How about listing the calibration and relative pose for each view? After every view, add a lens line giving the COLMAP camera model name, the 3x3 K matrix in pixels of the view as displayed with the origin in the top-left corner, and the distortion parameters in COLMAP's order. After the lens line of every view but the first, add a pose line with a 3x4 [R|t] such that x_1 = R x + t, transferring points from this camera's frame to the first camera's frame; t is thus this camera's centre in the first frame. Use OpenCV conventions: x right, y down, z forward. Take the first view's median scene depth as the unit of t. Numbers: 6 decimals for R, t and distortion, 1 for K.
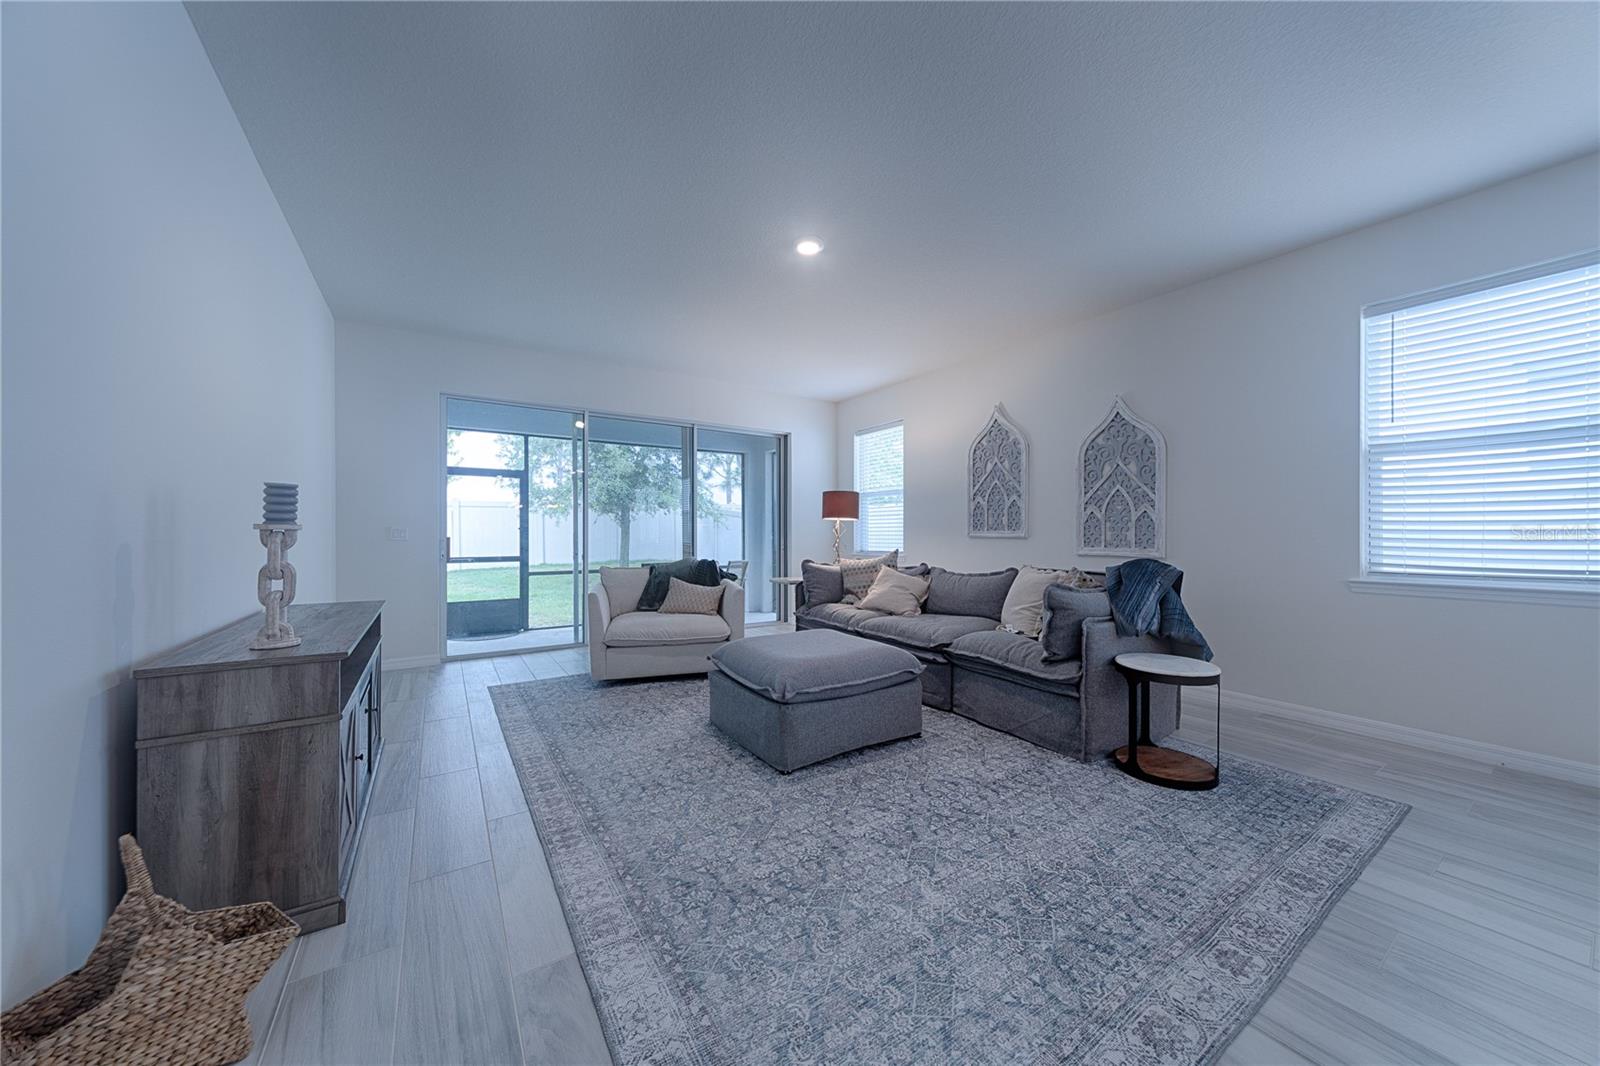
lens RADIAL K [[548.5, 0, 802.1], [0, 548.5, 536.5], [0, 0, 1]] dist [0.004229, -0.000678]
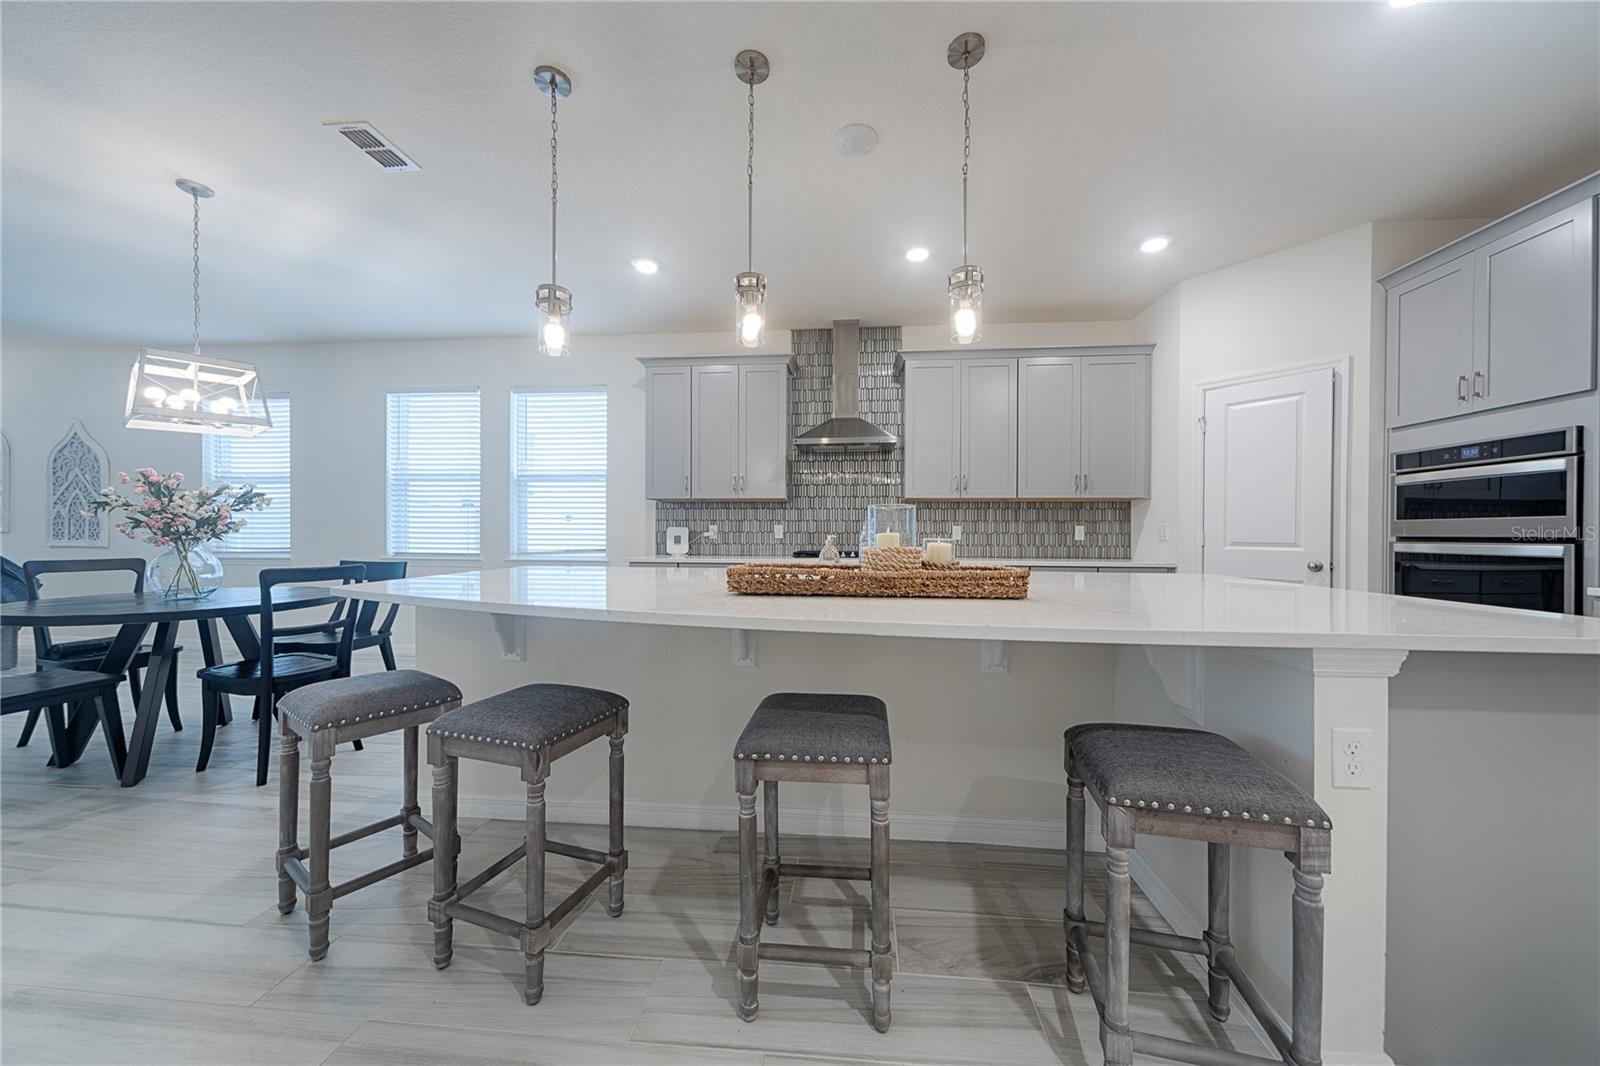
lens RADIAL K [[548.5, 0, 807.8], [0, 548.5, 533.2], [0, 0, 1]] dist [0.004229, -0.000678]
pose [[0.621418, 0.003649, 0.783471, 0.850352], [-0.000290, 0.999990, -0.004427, 0.014039], [-0.783479, 0.002524, 0.621413, -1.472232]]
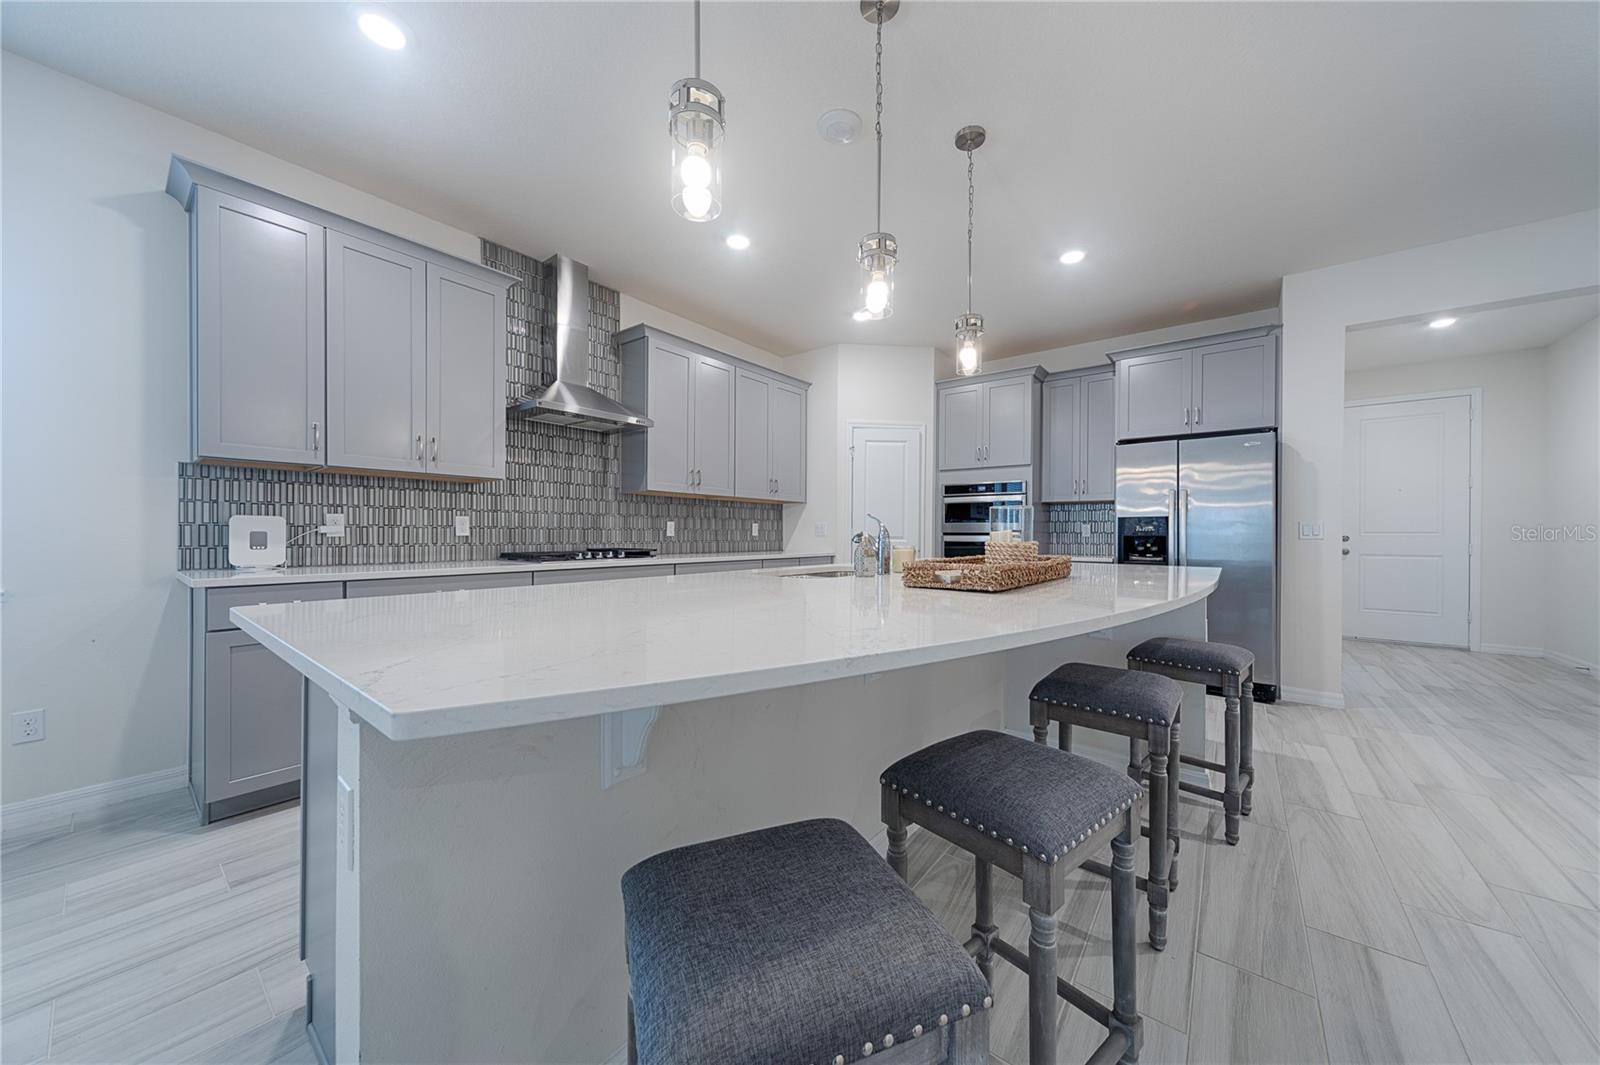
lens RADIAL K [[548.5, 0, 811.6], [0, 548.5, 530.8], [0, 0, 1]] dist [0.004229, -0.000678]
pose [[-0.324002, 0.003839, 0.946049, 0.794957], [0.000508, 0.999992, -0.003884, 0.016531], [-0.946056, -0.000777, -0.324001, -0.755378]]
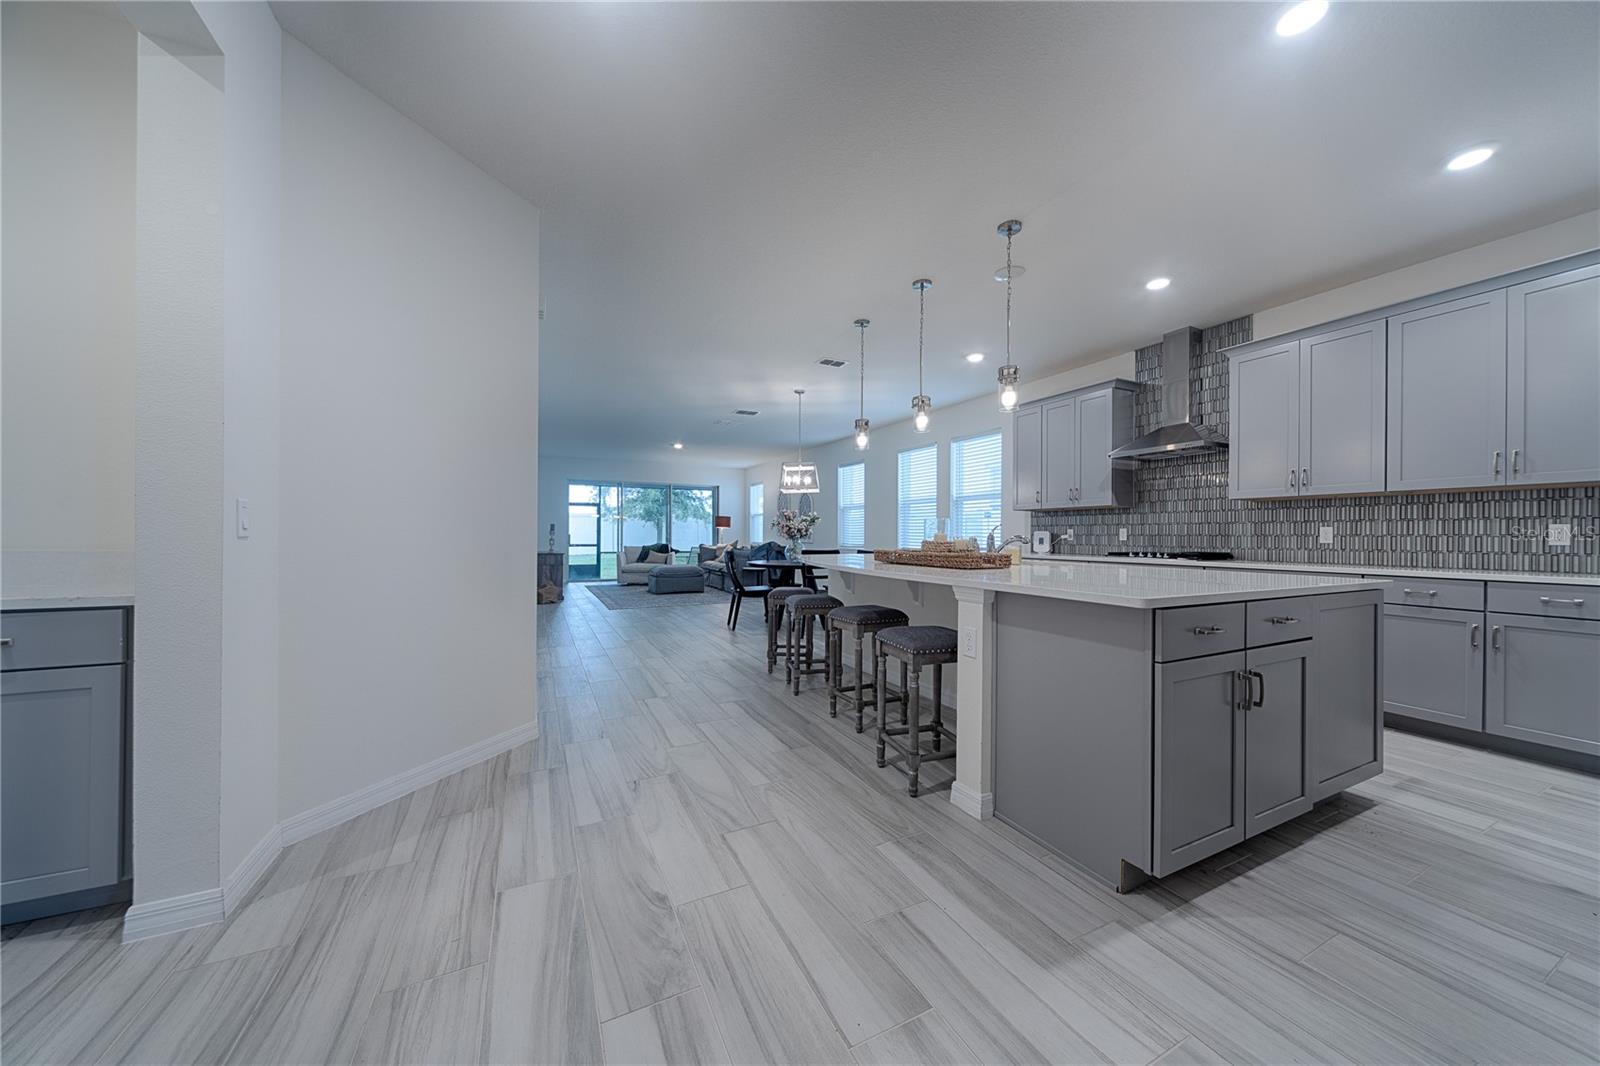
lens RADIAL K [[548.5, 0, 807.7], [0, 548.5, 535.9], [0, 0, 1]] dist [0.004229, -0.000678]
pose [[0.993090, 0.003856, -0.117294, 1.219816], [-0.004269, 0.999986, -0.003274, 0.017691], [0.117280, 0.003752, 0.993092, -2.262774]]
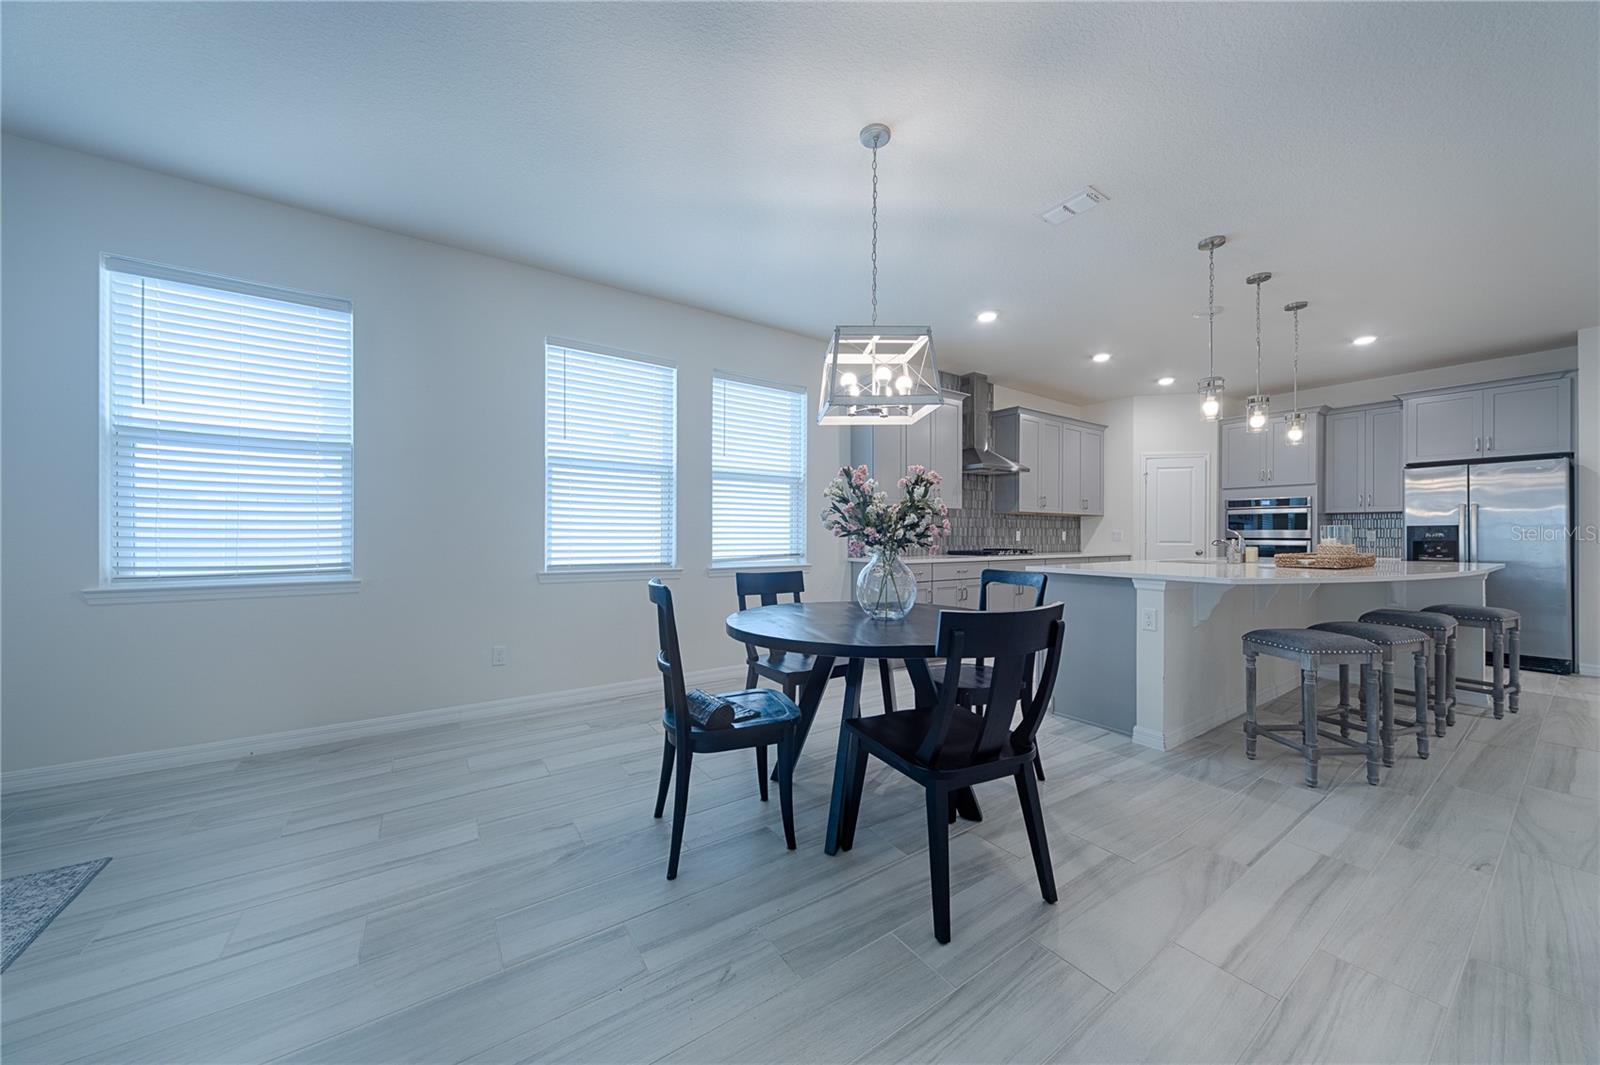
lens RADIAL K [[548.5, 0, 811.0], [0, 548.5, 533.1], [0, 0, 1]] dist [0.004229, -0.000678]
pose [[-0.024605, 0.007038, 0.999672, 0.176291], [0.003700, 0.999969, -0.006949, 0.006122], [-0.999690, 0.003528, -0.024630, -0.027835]]
